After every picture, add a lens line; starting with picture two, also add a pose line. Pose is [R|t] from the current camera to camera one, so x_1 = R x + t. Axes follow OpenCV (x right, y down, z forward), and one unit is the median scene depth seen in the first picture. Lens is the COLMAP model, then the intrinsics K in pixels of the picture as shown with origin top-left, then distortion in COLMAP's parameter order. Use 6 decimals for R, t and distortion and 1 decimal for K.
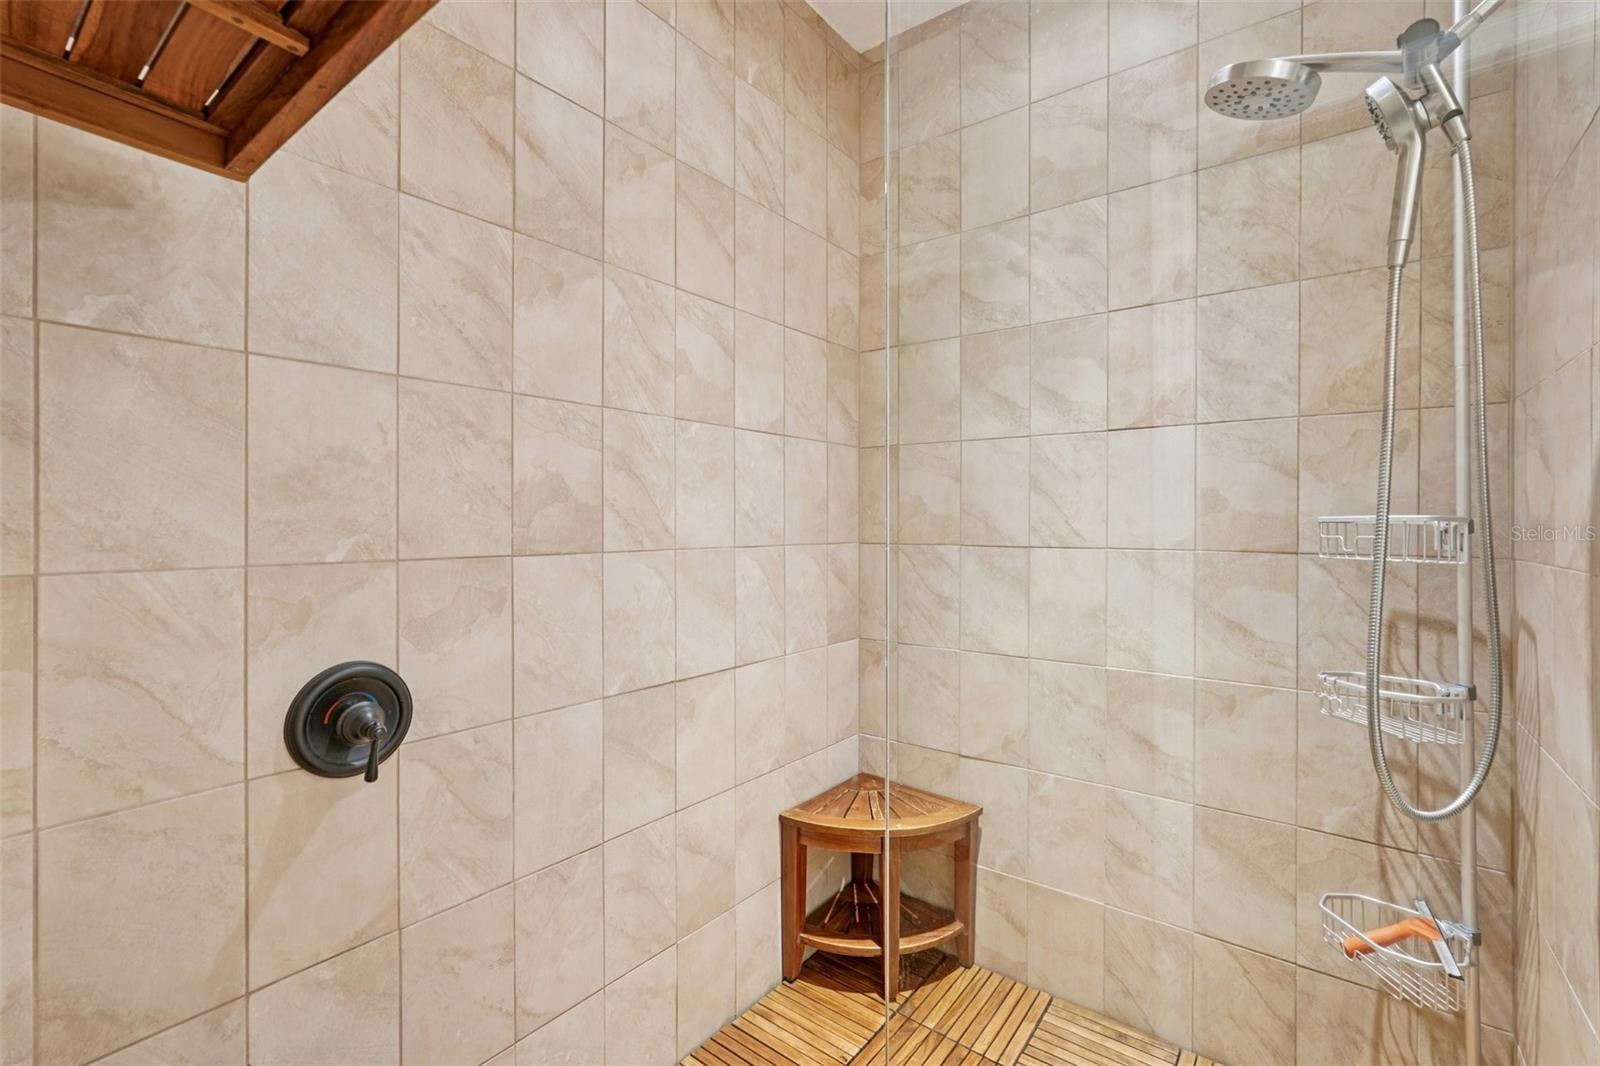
lens RADIAL K [[705.0, 0, 799.7], [0, 705.0, 527.0], [0, 0, 1]] dist [-0.001441, 0.000567]
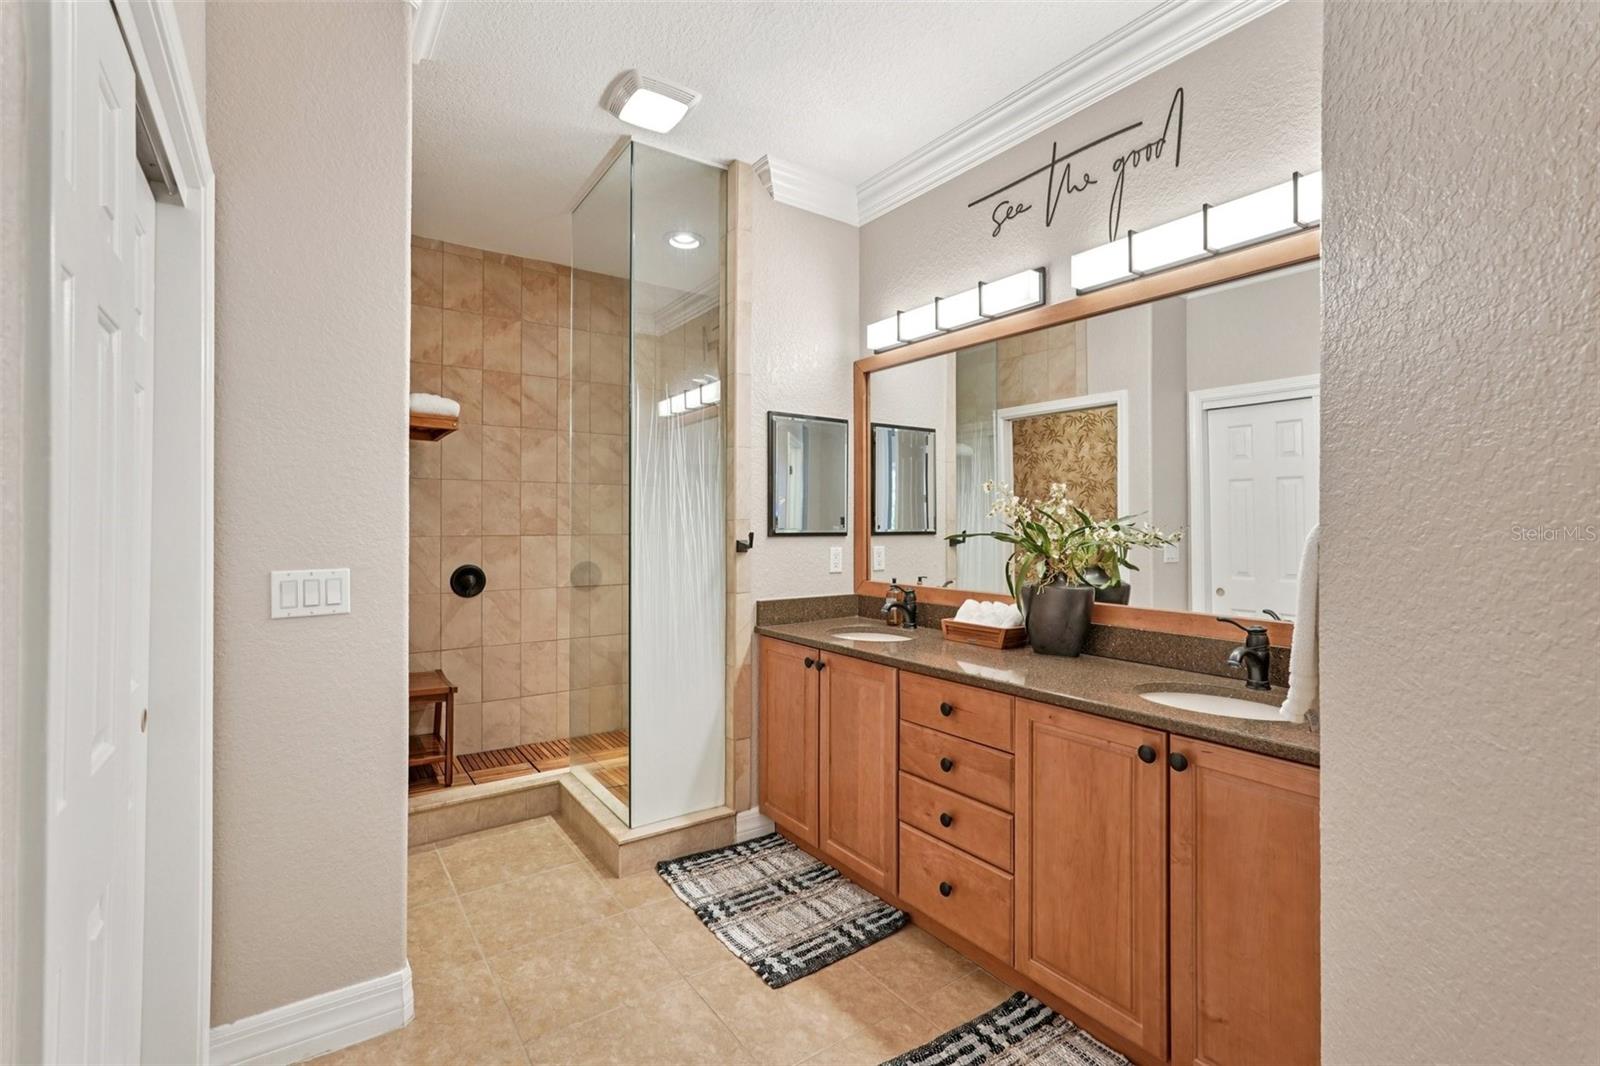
lens RADIAL K [[705.0, 0, 799.7], [0, 705.0, 527.5], [0, 0, 1]] dist [-0.001441, 0.000567]
pose [[0.956487, -0.000177, -0.291774, 1.666510], [-0.000222, 0.999999, -0.001335, 0.010347], [0.291774, 0.001342, 0.956486, -1.584320]]
